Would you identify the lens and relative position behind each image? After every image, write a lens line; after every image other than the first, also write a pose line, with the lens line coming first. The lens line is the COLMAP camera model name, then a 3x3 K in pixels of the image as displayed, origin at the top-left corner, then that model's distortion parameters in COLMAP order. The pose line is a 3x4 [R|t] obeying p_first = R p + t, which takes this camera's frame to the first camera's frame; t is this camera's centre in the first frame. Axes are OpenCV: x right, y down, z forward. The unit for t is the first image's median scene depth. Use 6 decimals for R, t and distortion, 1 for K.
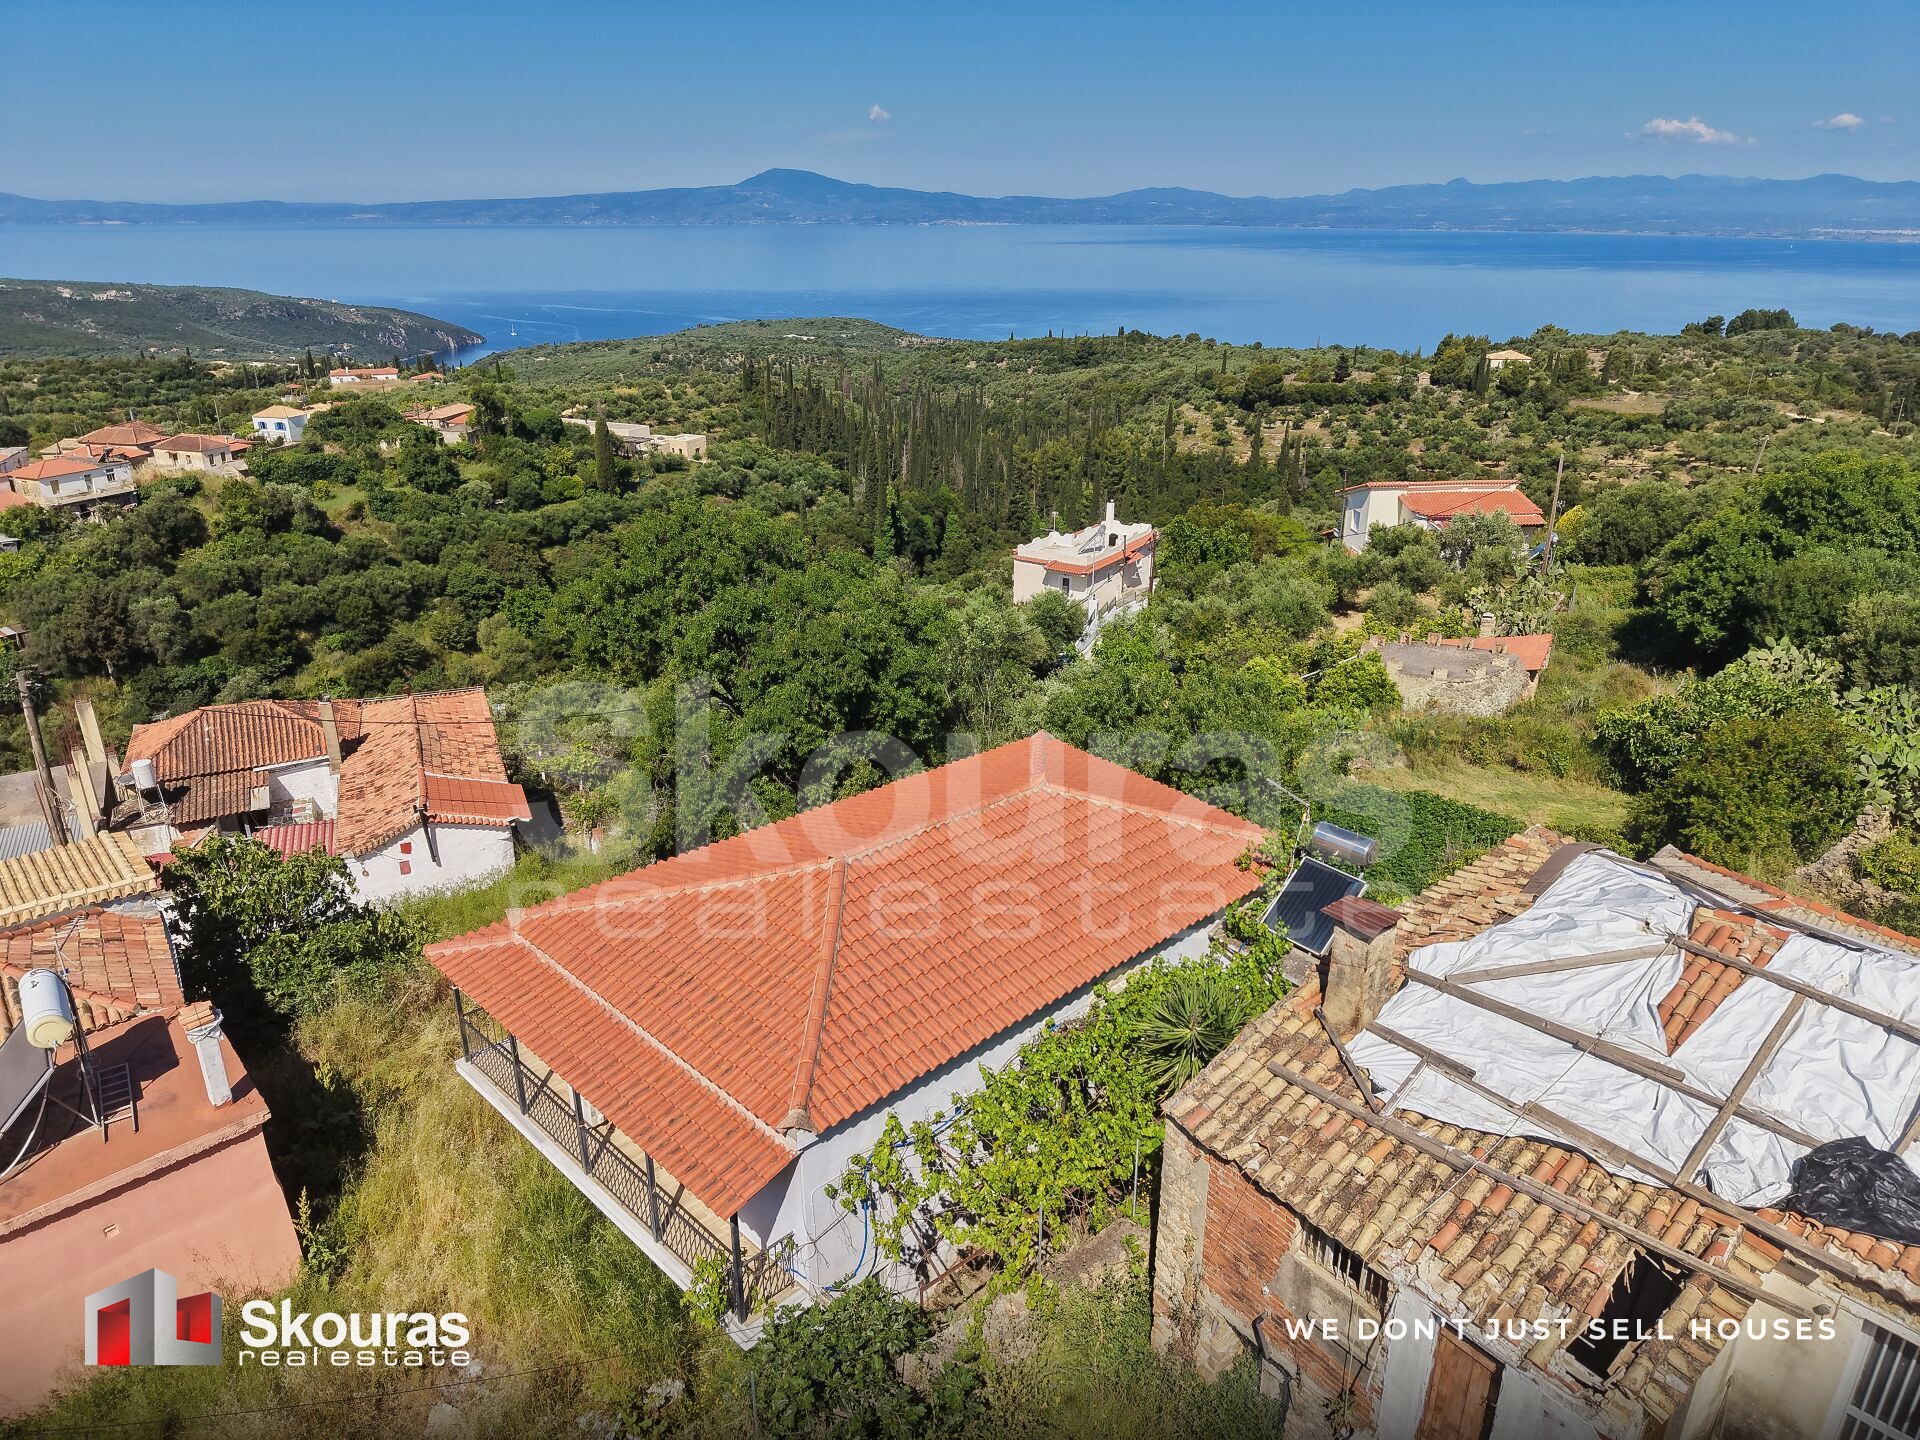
lens RADIAL K [[1281.8, 0, 960.0], [0, 1281.8, 720.0], [0, 0, 1]] dist [0.001132, -0.001392]
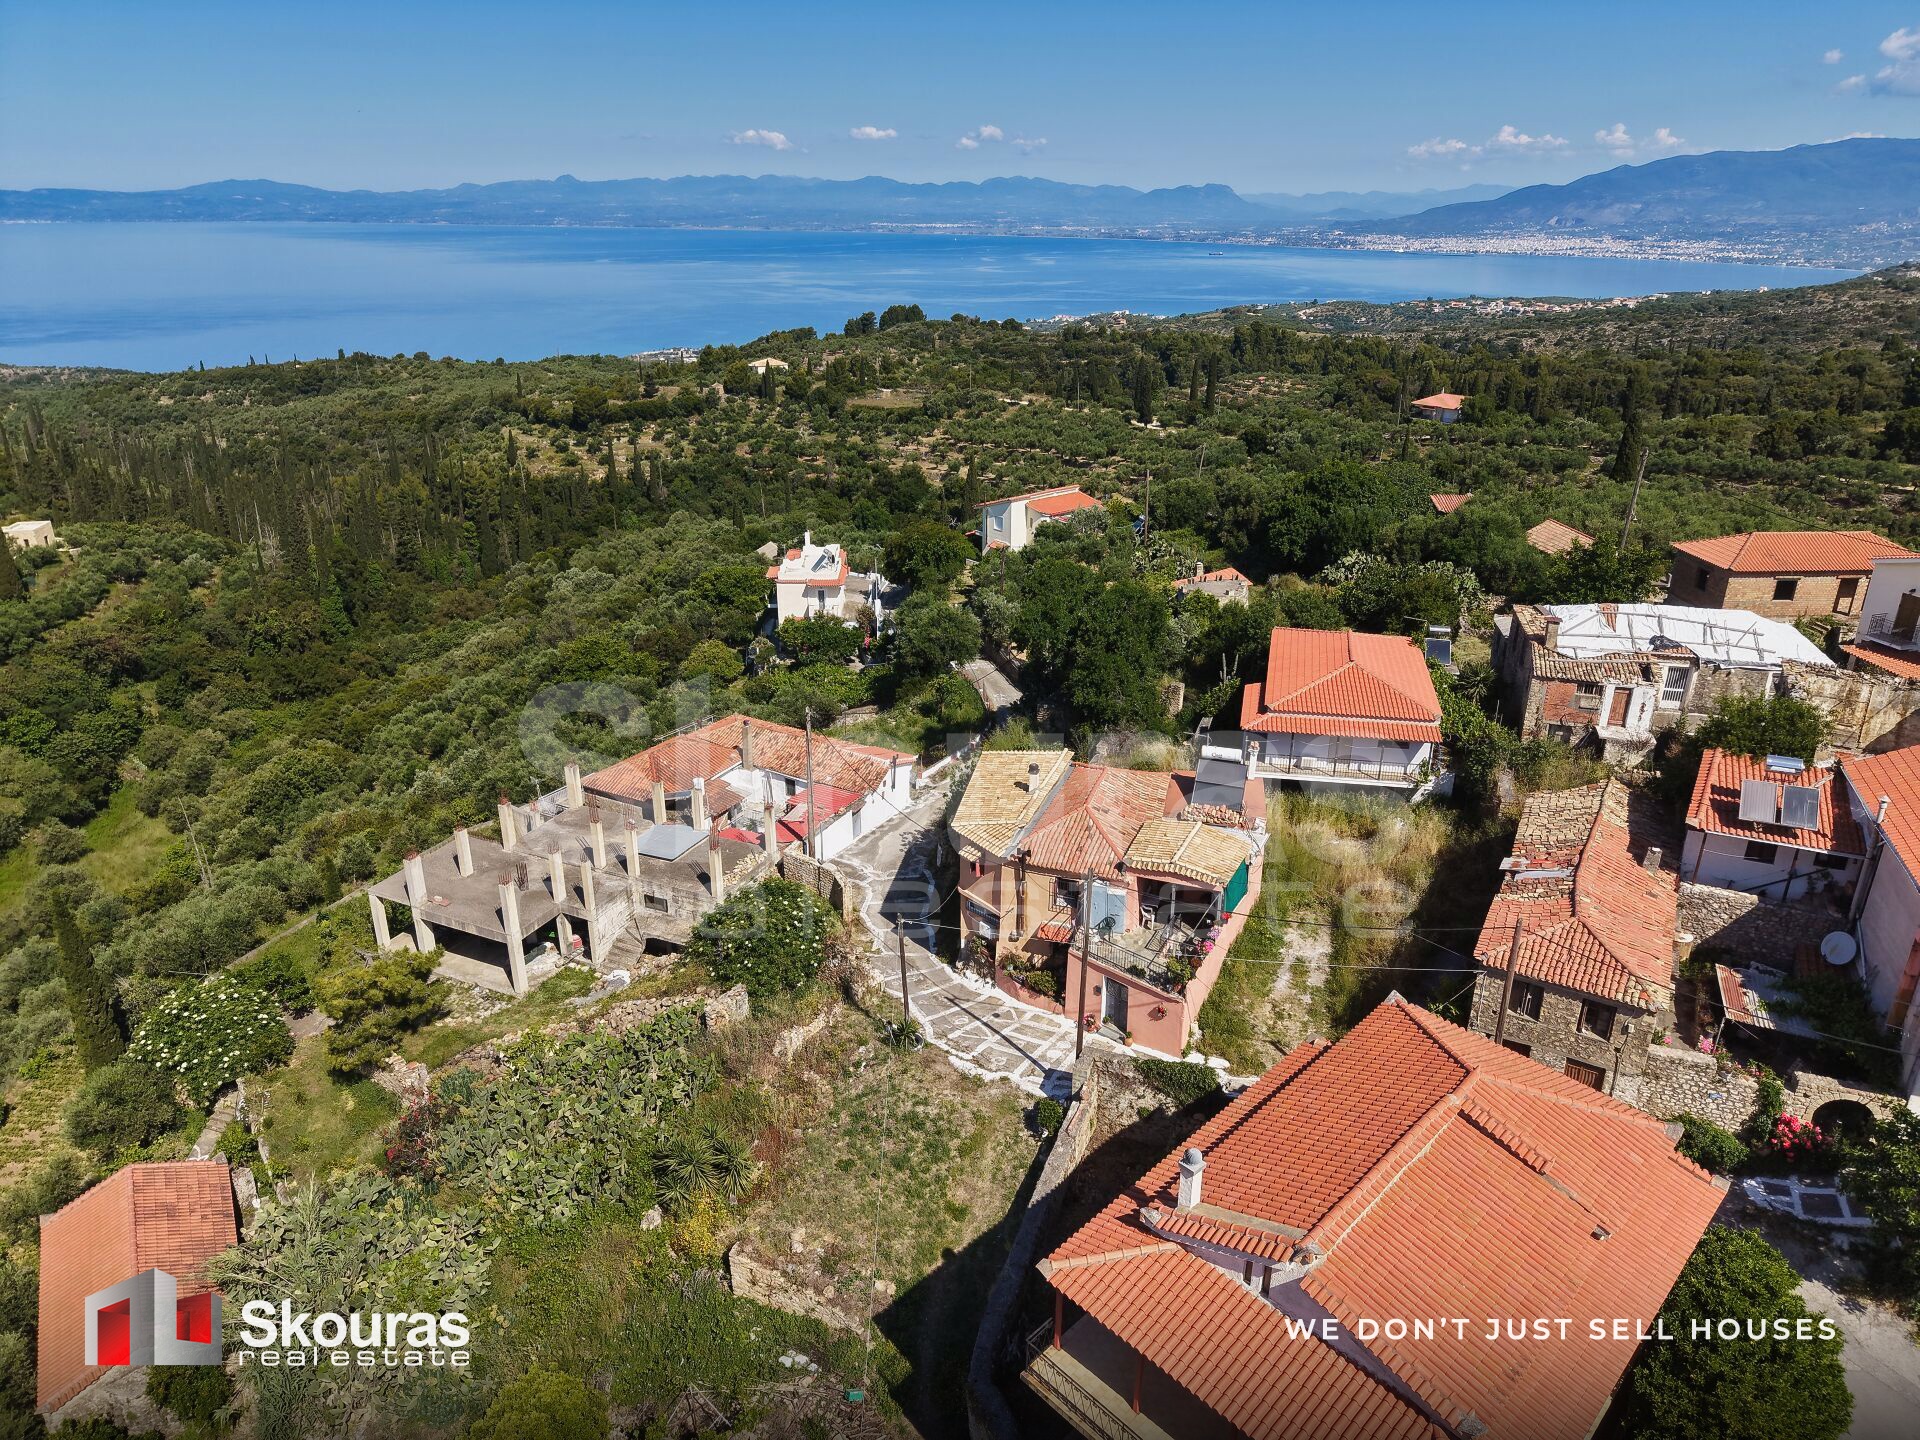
lens RADIAL K [[1281.8, 0, 960.0], [0, 1281.8, 720.0], [0, 0, 1]] dist [0.001132, -0.001392]
pose [[0.811613, -0.214932, 0.543220, -0.248690], [0.212780, 0.974748, 0.067762, -0.015593], [-0.544067, 0.060590, 0.836851, -0.098007]]
